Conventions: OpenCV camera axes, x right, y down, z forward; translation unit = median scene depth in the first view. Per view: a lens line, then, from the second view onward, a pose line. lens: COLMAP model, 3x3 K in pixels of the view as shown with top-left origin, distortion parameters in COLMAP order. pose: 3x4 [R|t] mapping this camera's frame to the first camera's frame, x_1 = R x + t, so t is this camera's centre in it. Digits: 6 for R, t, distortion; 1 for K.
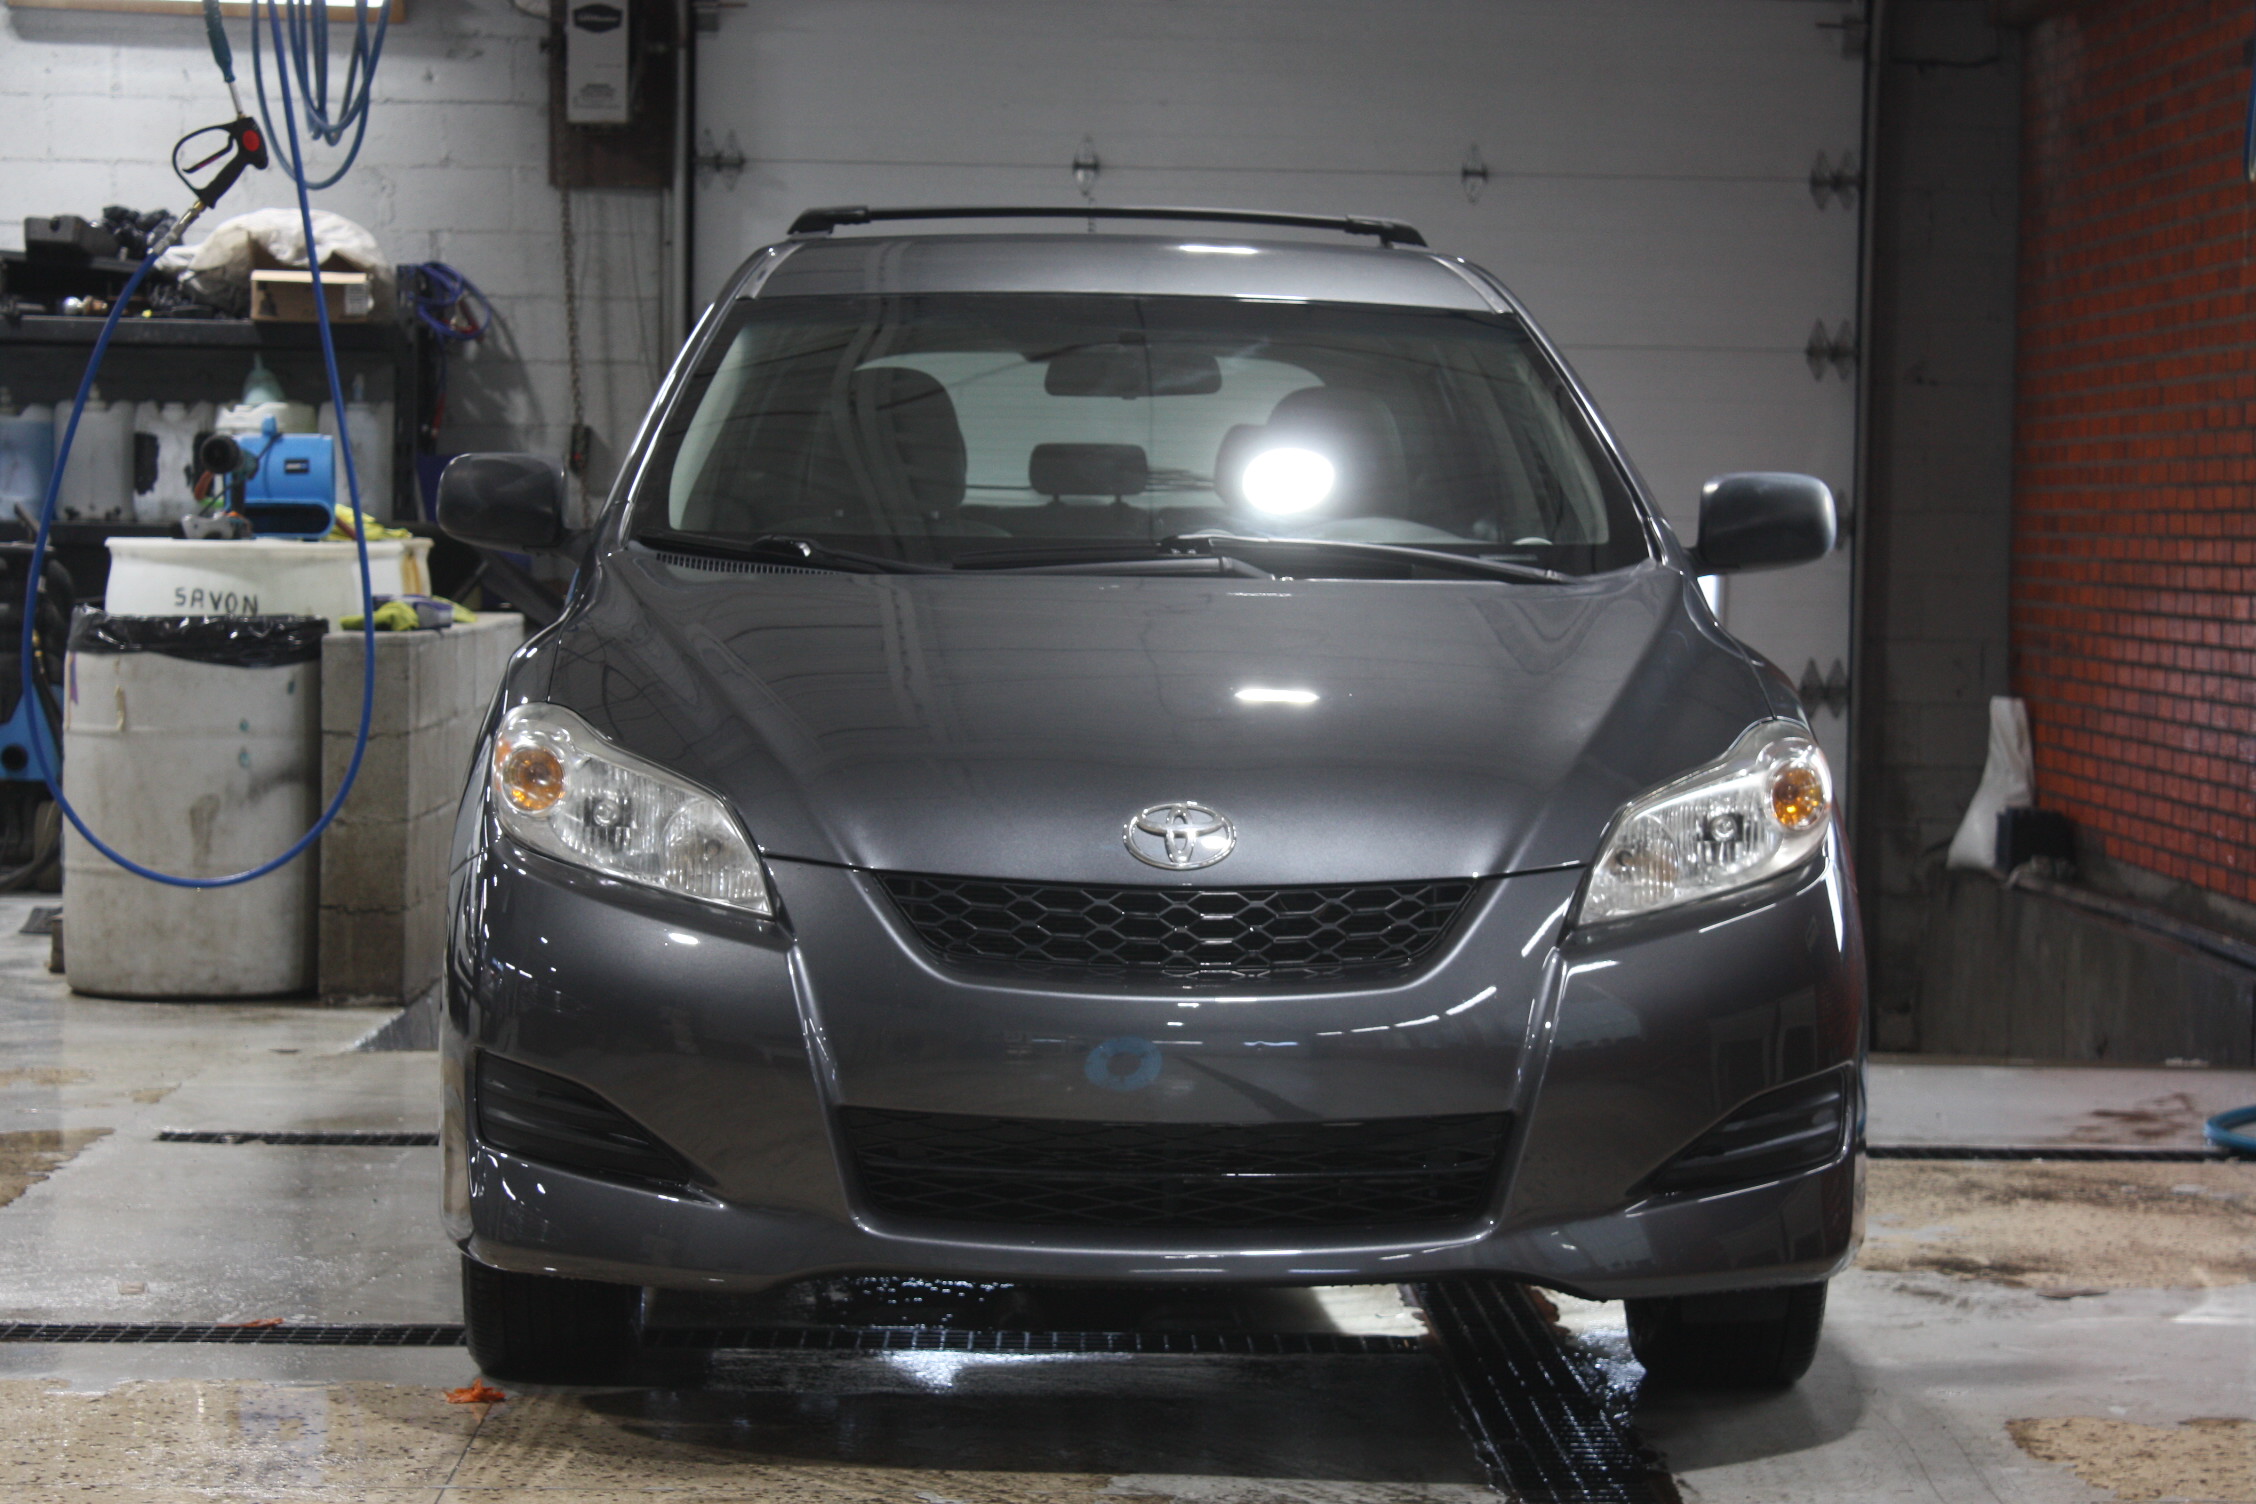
lens RADIAL K [[5291.0, 0, 1124.9], [0, 5291.0, 759.7], [0, 0, 1]] dist [0.049773, 0.000000]
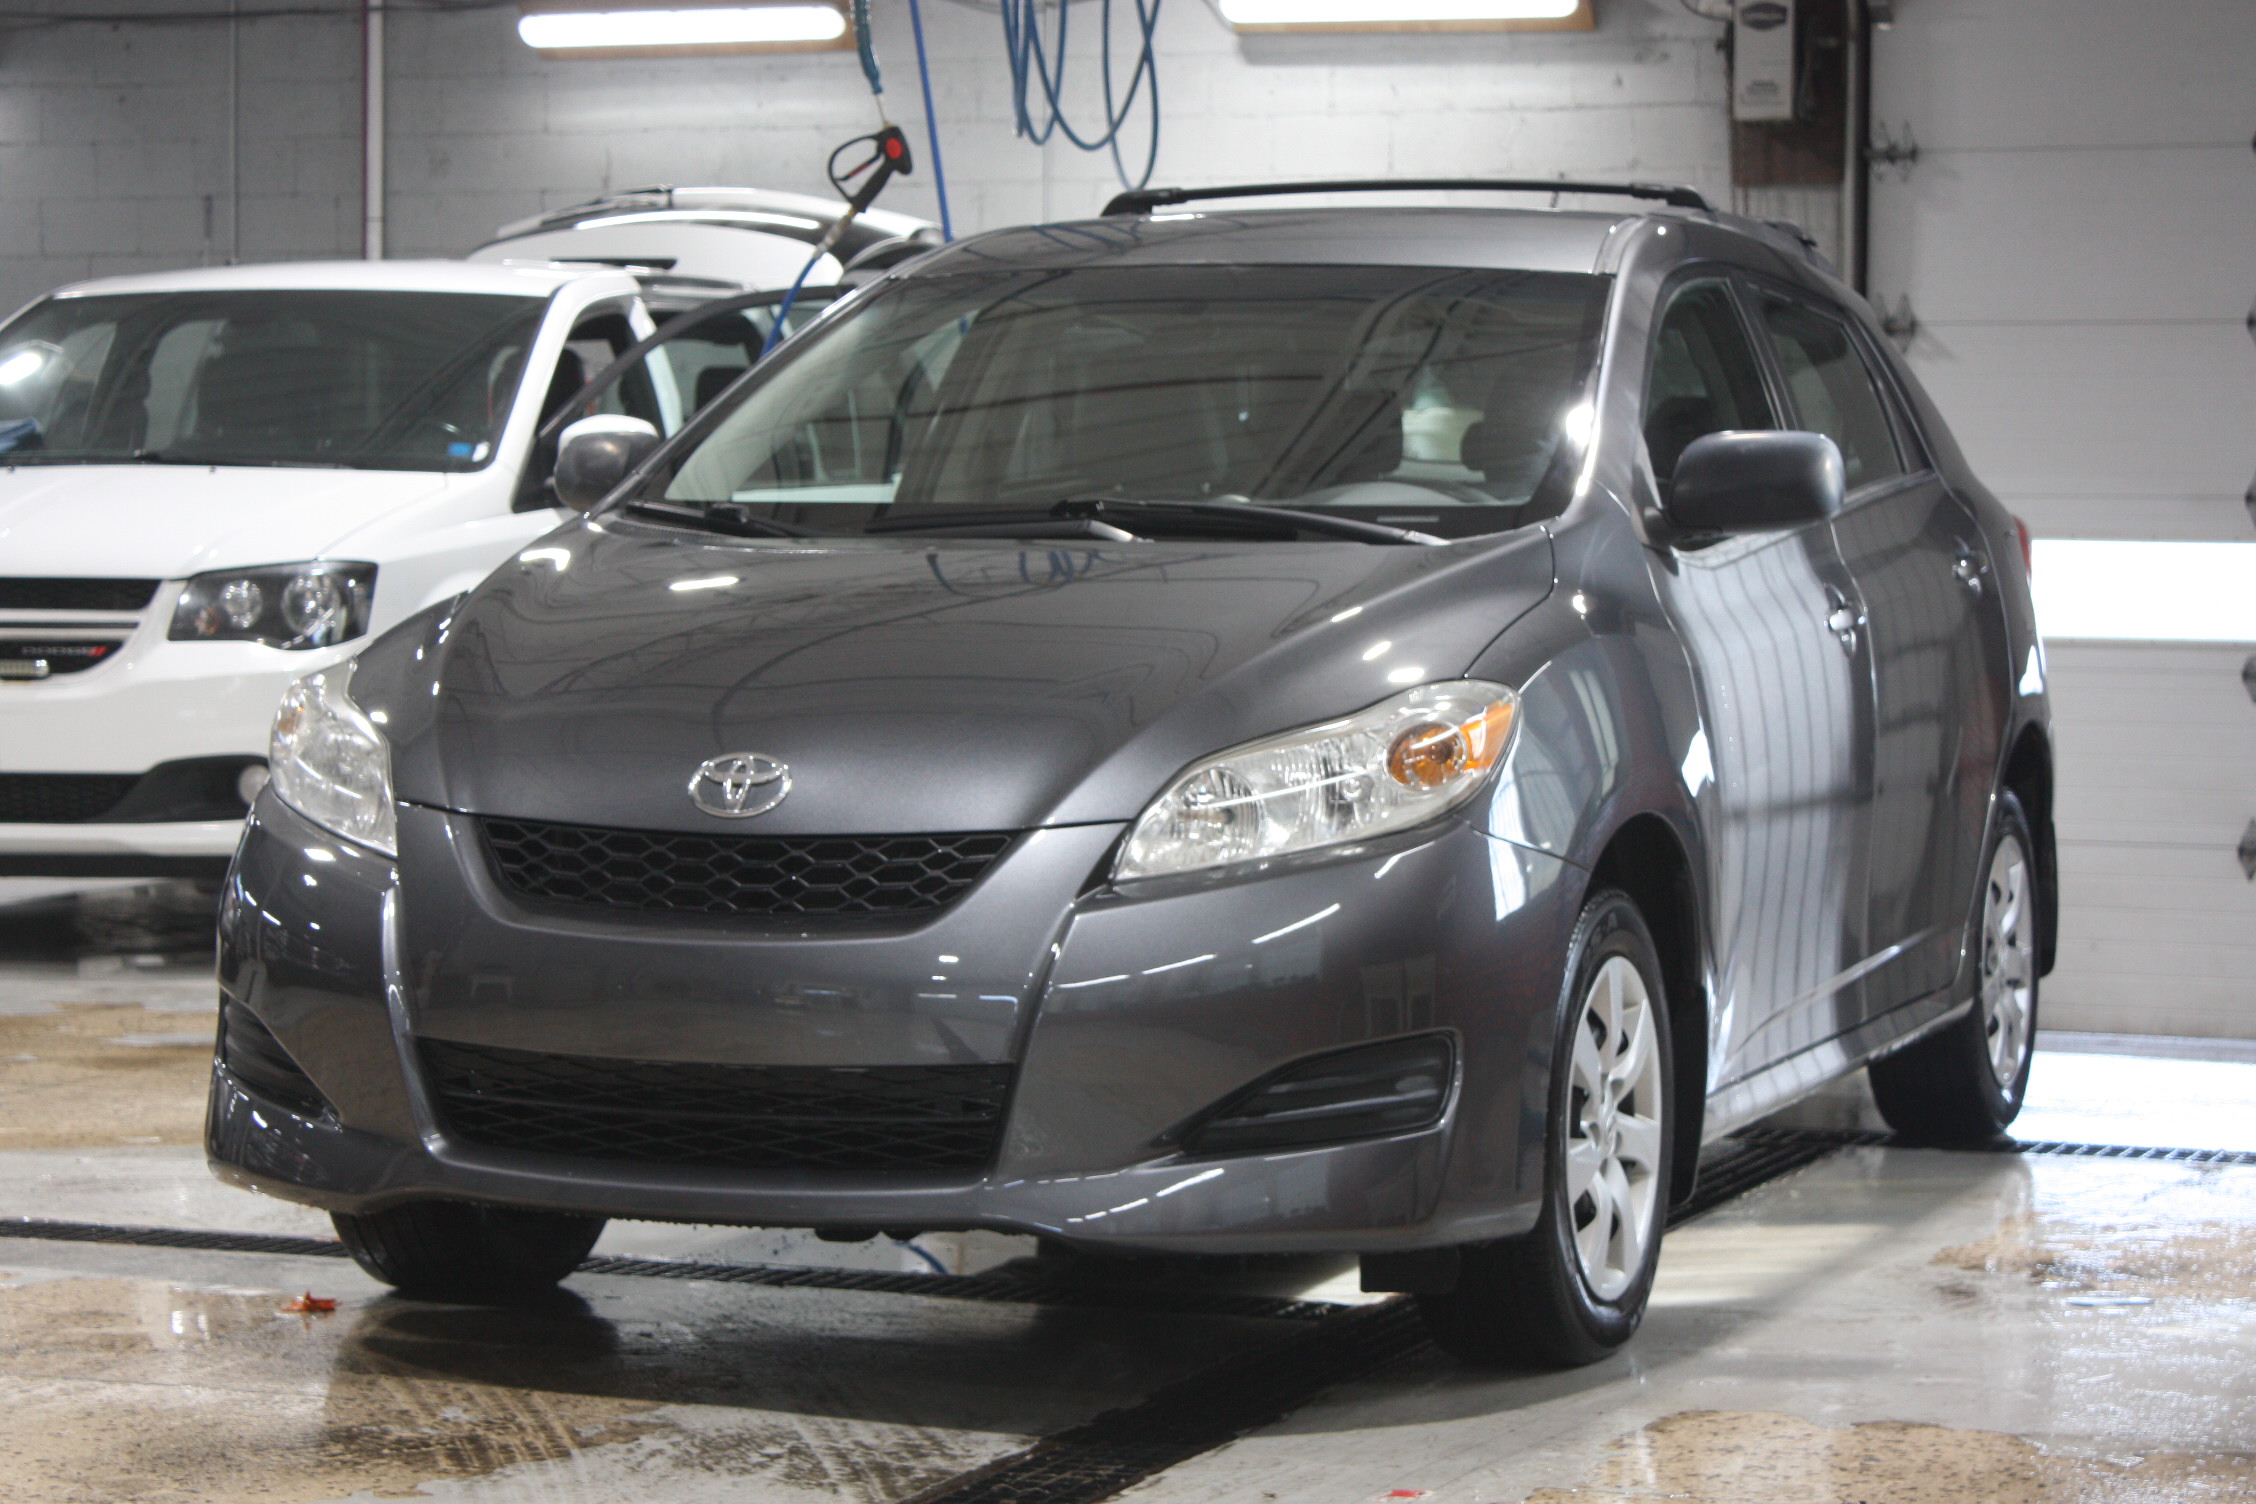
lens RADIAL K [[5291.0, 0, 1124.2], [0, 5291.0, 744.4], [0, 0, 1]] dist [0.049773, 0.000000]
pose [[0.914547, 0.007101, -0.404417, 0.303465], [-0.010160, 0.999934, -0.005419, 0.006938], [0.404352, 0.009065, 0.914559, 0.056164]]
